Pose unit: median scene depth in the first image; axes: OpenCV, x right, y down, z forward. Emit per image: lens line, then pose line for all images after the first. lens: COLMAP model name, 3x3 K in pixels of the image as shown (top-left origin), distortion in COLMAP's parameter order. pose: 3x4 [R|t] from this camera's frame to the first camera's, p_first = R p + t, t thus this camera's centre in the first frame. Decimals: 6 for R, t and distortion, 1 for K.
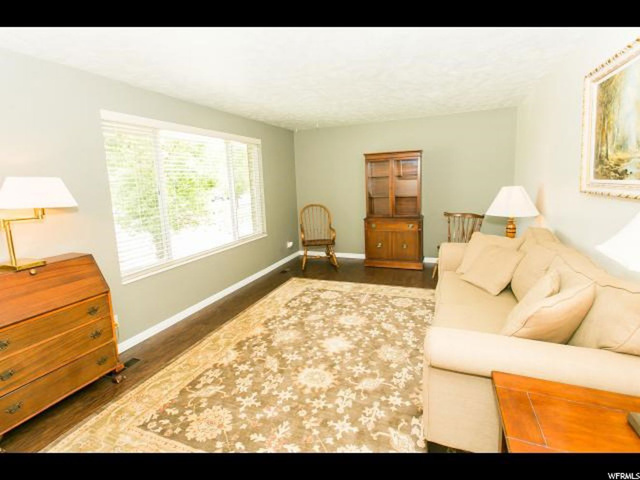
lens RADIAL K [[306.3, 0, 311.0], [0, 306.3, 237.0], [0, 0, 1]] dist [0.000693, 0.000326]
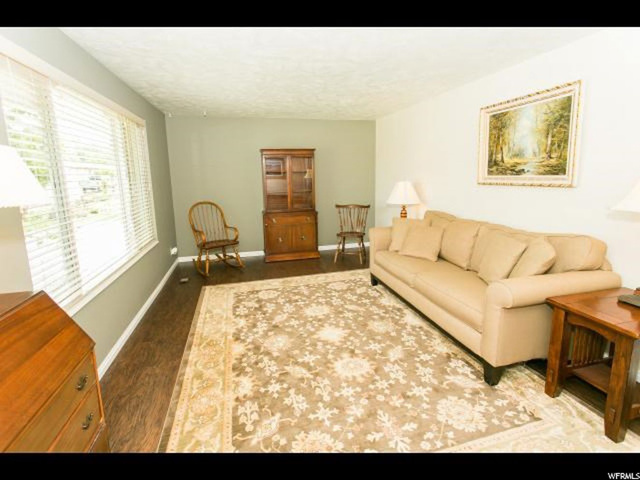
lens RADIAL K [[306.3, 0, 311.0], [0, 306.3, 237.0], [0, 0, 1]] dist [0.000693, 0.000326]
pose [[0.796955, -0.095620, 0.596422, -0.462906], [0.094964, 0.994946, 0.032619, -0.008253], [-0.596527, 0.030642, 0.802008, 0.182020]]
